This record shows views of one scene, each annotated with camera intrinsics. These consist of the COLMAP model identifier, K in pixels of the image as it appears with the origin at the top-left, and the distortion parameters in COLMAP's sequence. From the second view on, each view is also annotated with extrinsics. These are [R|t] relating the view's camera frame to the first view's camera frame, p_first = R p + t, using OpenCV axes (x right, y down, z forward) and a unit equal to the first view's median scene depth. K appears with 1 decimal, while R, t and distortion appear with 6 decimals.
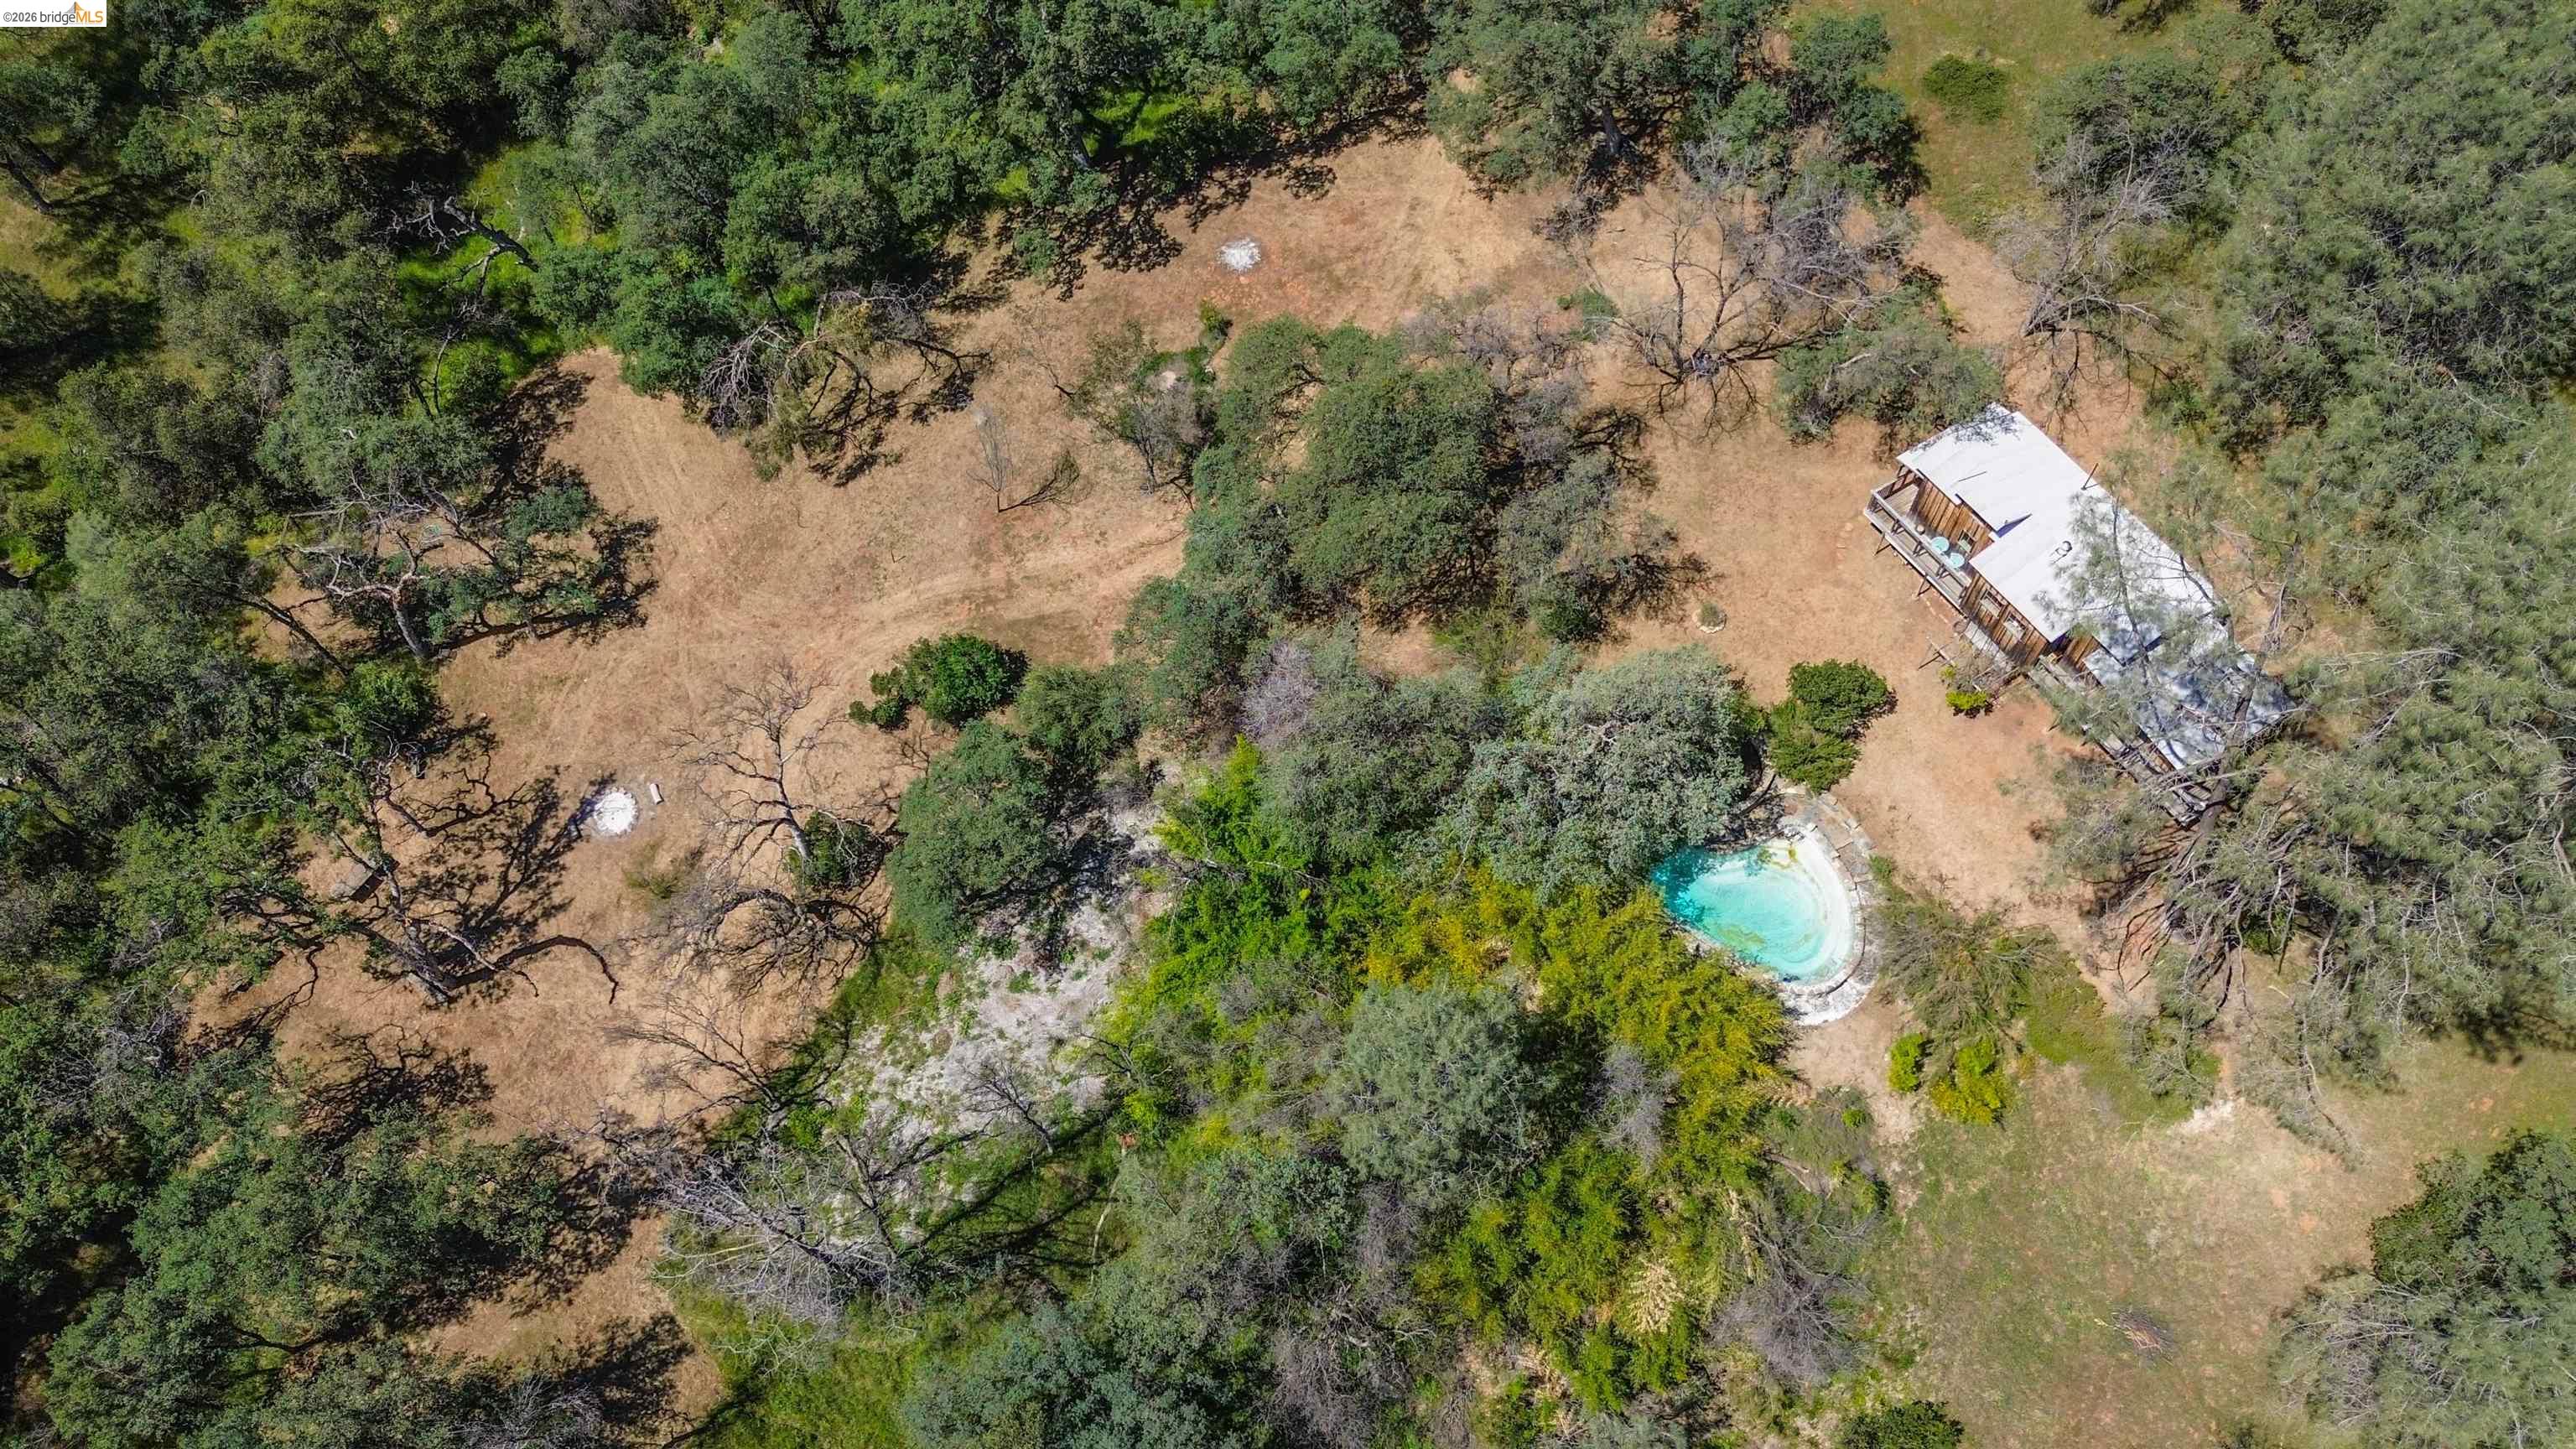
lens RADIAL K [[1840.3, 0, 1288.0], [0, 1840.3, 724.5], [0, 0, 1]] dist [0.073120, -0.072727]
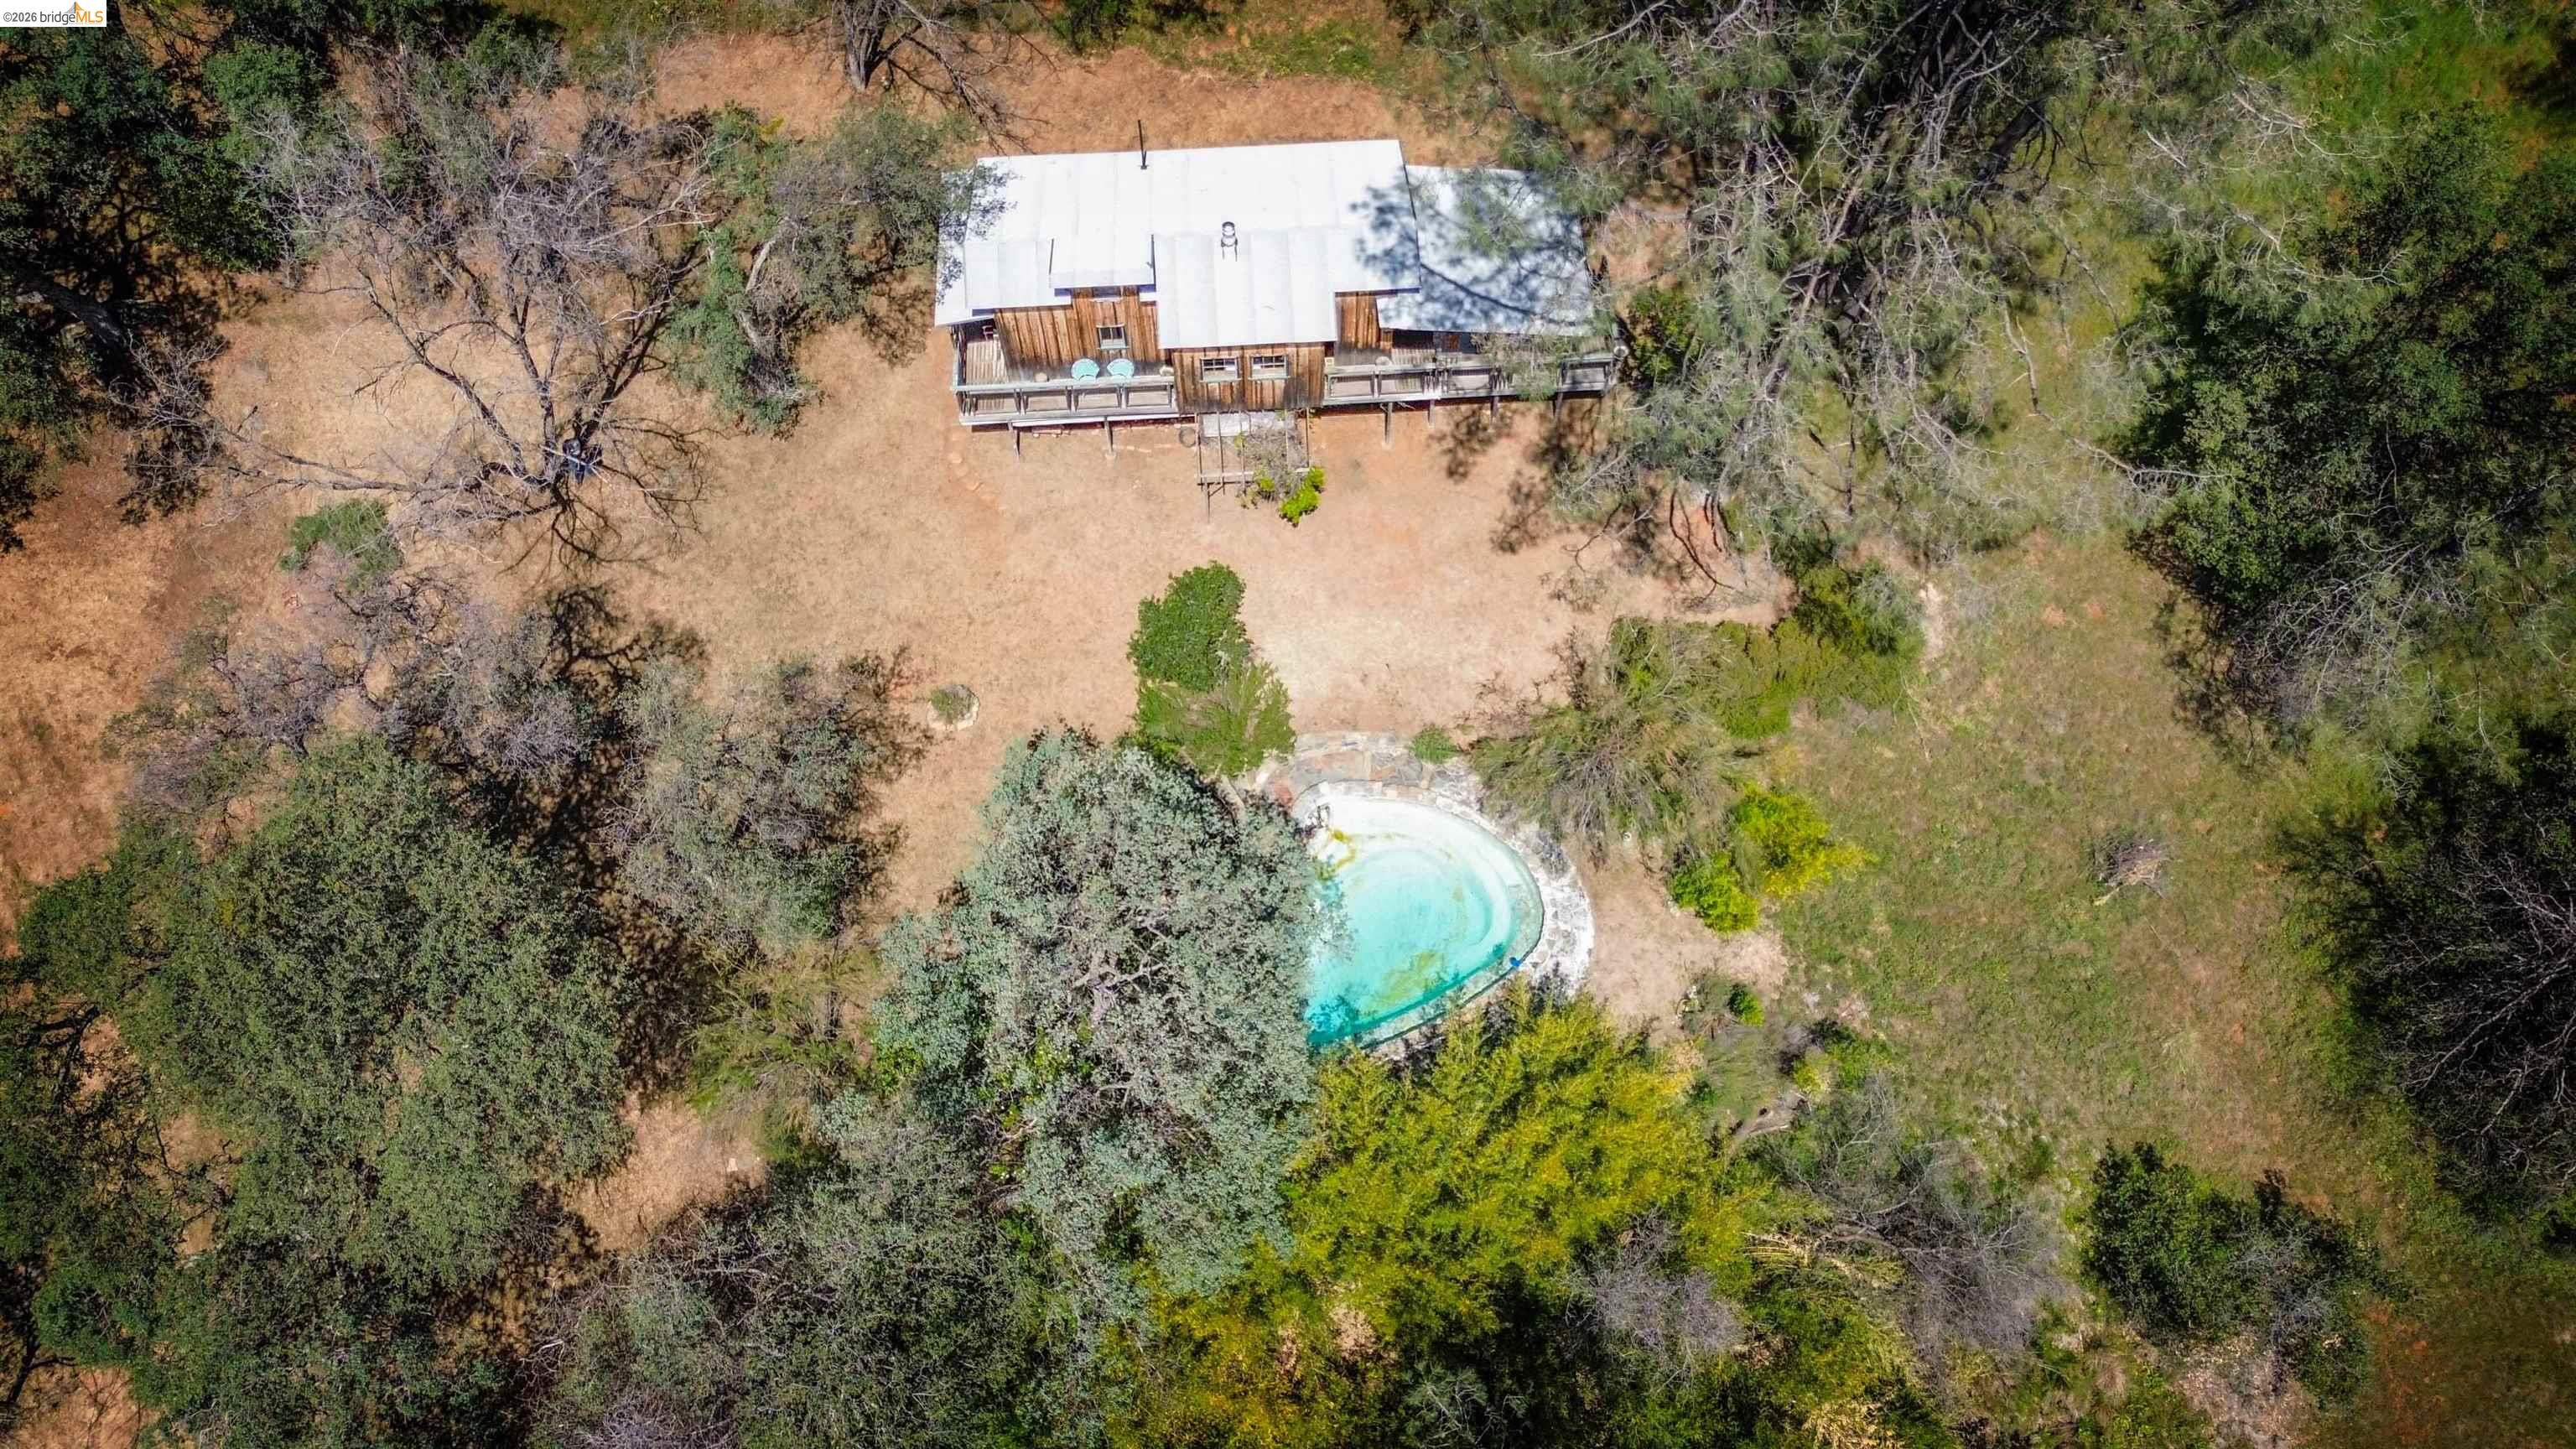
lens RADIAL K [[1840.3, 0, 1288.0], [0, 1840.3, 724.5], [0, 0, 1]] dist [0.073120, -0.072727]
pose [[0.487272, -0.760089, 0.429919, 0.014249], [0.751136, 0.615914, 0.237583, -0.116371], [-0.445377, 0.207159, 0.871048, 0.416243]]
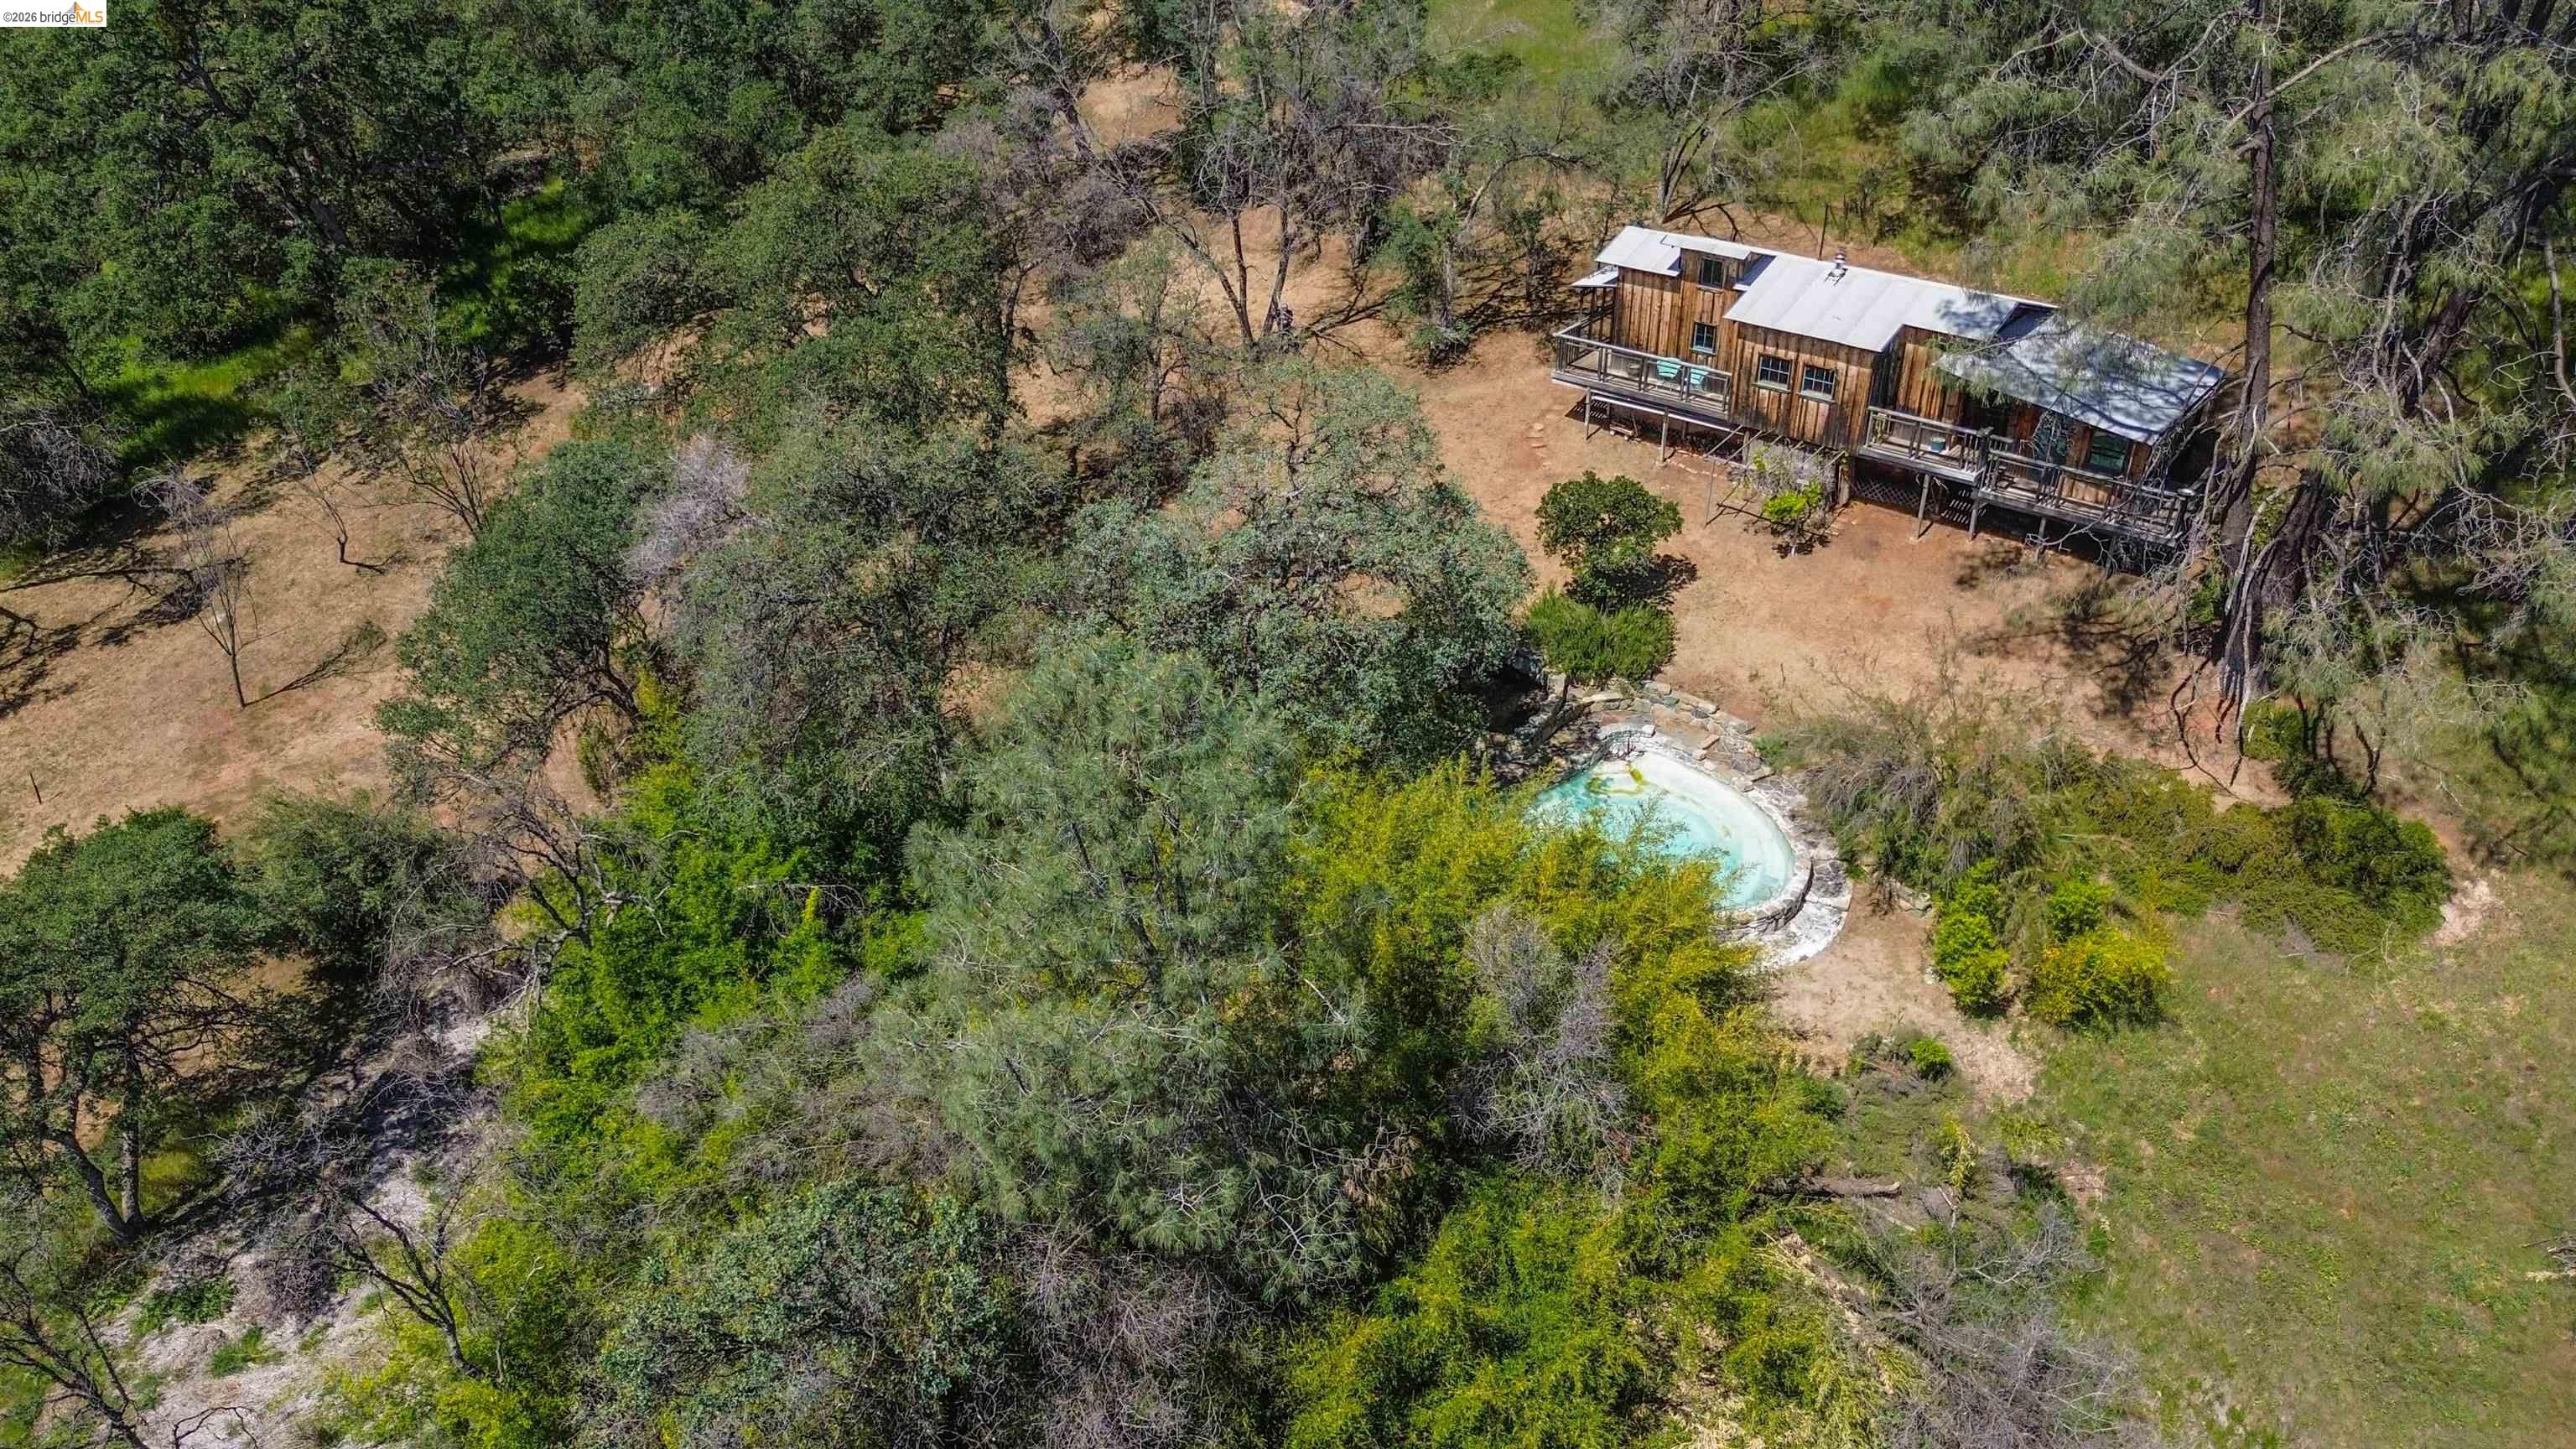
lens RADIAL K [[1840.3, 0, 1288.0], [0, 1840.3, 724.5], [0, 0, 1]] dist [0.073120, -0.072727]
pose [[0.951055, -0.157468, 0.265891, 0.005850], [0.264292, 0.860361, -0.435808, 0.275419], [-0.160137, 0.484751, 0.859868, 0.467948]]
